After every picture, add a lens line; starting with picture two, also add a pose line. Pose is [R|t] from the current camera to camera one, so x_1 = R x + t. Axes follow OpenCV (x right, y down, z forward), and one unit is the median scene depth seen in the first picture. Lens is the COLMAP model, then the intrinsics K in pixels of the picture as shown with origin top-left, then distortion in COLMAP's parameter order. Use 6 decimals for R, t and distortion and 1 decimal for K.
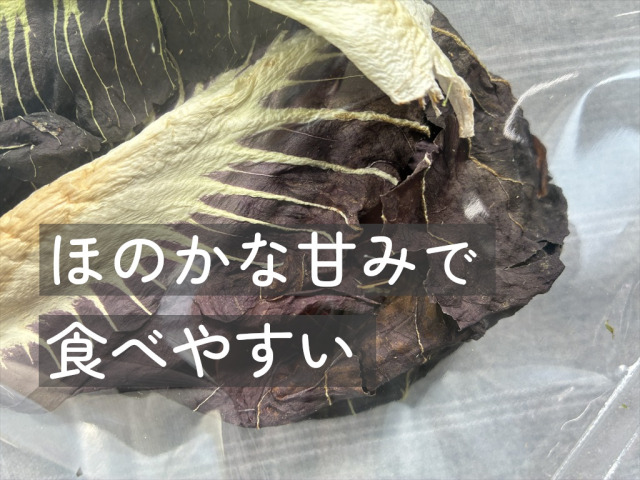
lens RADIAL K [[542.9, 0, 319.8], [0, 542.9, 253.8], [0, 0, 1]] dist [0.061830, -0.163766]
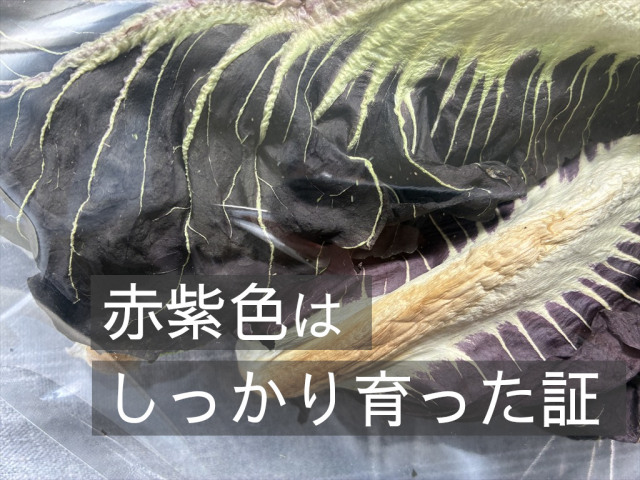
lens RADIAL K [[541.8, 0, 317.5], [0, 541.8, 254.1], [0, 0, 1]] dist [-0.003790, -0.003898]
pose [[0.997099, 0.071142, 0.027073, -0.895745], [-0.070873, 0.997427, -0.010780, -0.024351], [-0.027770, 0.008830, 0.999575, -0.136909]]
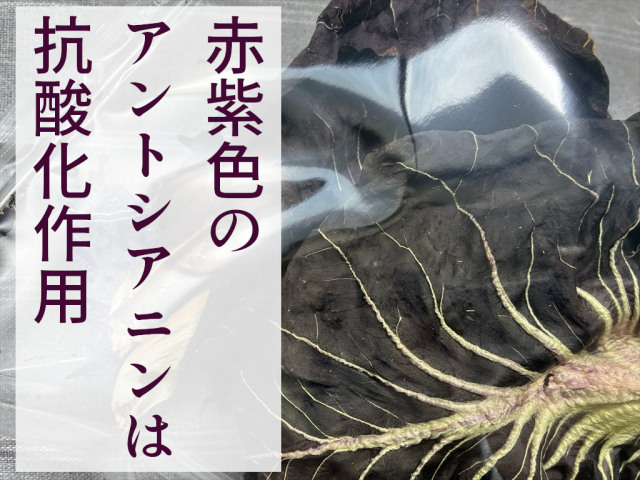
lens RADIAL K [[542.9, 0, 319.8], [0, 542.9, 253.8], [0, 0, 1]] dist [0.061830, -0.163766]
pose [[0.983296, 0.169646, 0.065950, -1.635090], [-0.162322, 0.981249, -0.103932, -0.624719], [-0.082345, 0.091491, 0.992395, -0.427192]]
